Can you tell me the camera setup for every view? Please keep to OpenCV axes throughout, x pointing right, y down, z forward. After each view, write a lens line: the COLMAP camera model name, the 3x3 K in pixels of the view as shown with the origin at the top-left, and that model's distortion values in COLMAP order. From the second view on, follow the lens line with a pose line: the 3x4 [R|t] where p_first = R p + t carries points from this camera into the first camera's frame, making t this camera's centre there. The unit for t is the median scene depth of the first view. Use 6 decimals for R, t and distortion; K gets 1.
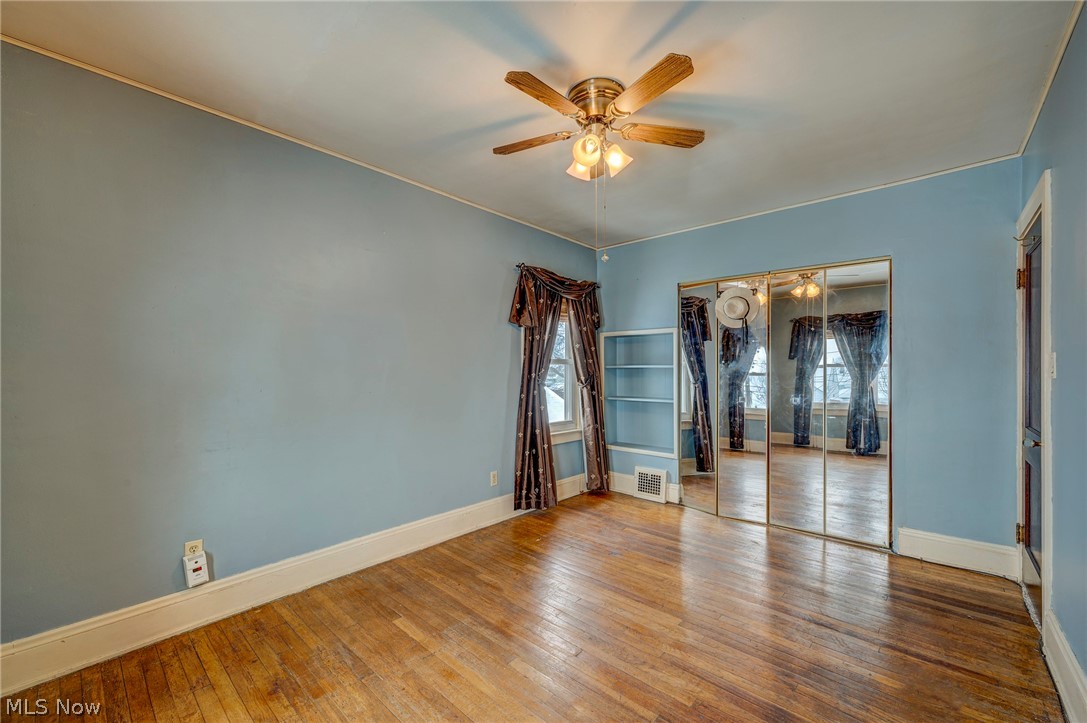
lens RADIAL K [[438.3, 0, 536.2], [0, 438.3, 365.7], [0, 0, 1]] dist [-0.000766, 0.001029]
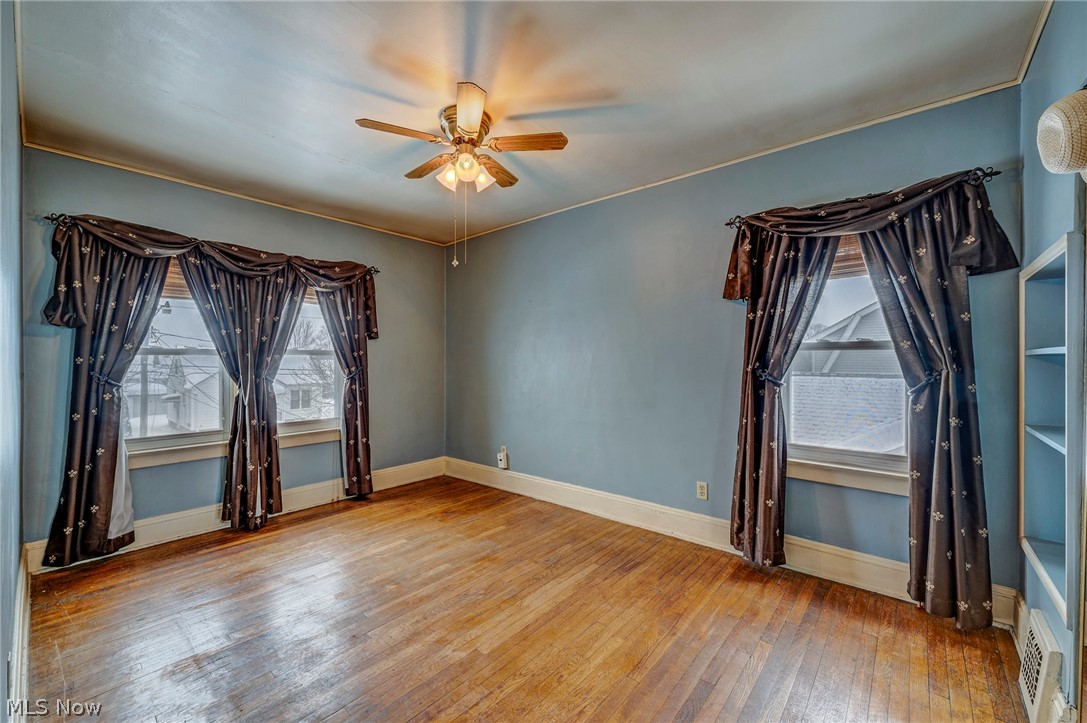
lens RADIAL K [[438.3, 0, 539.4], [0, 438.3, 360.5], [0, 0, 1]] dist [-0.000766, 0.001029]
pose [[0.022338, 0.000023, -0.999750, 1.051878], [0.009368, 0.999956, 0.000233, 0.008321], [0.999707, -0.009371, 0.022337, 0.966577]]
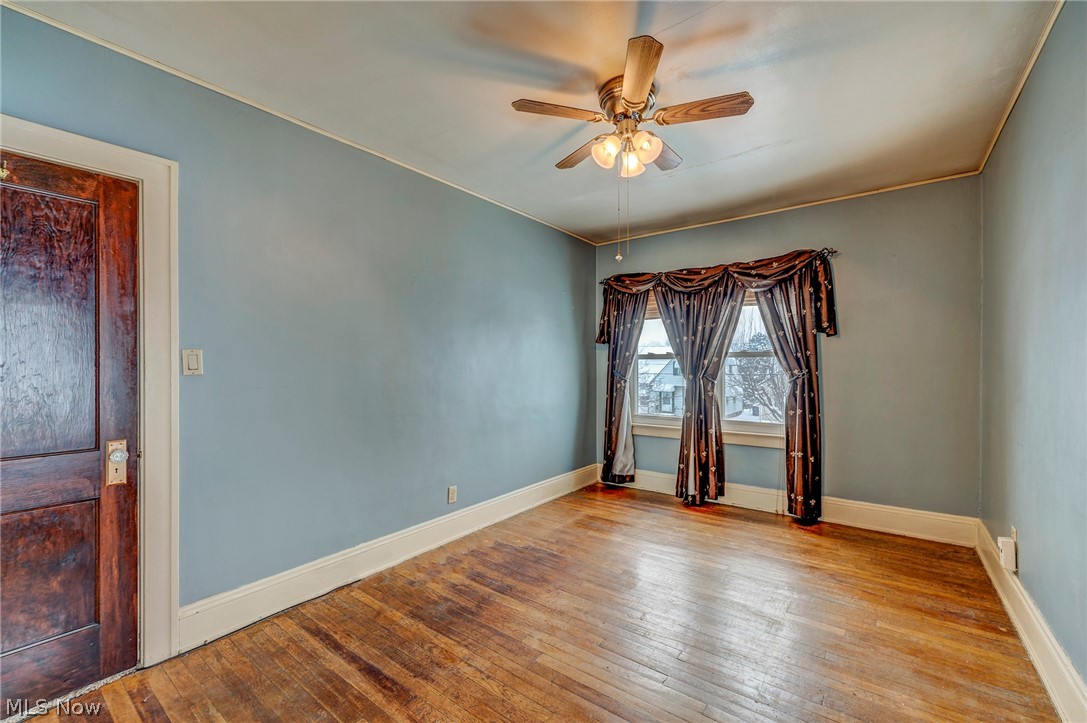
lens RADIAL K [[438.3, 0, 573.1], [0, 438.3, 360.9], [0, 0, 1]] dist [-0.000766, 0.001029]
pose [[-0.993059, 0.004620, -0.117523, 0.316833], [0.006463, 0.999862, -0.015305, 0.014916], [0.117436, -0.015959, -0.992952, 1.642974]]
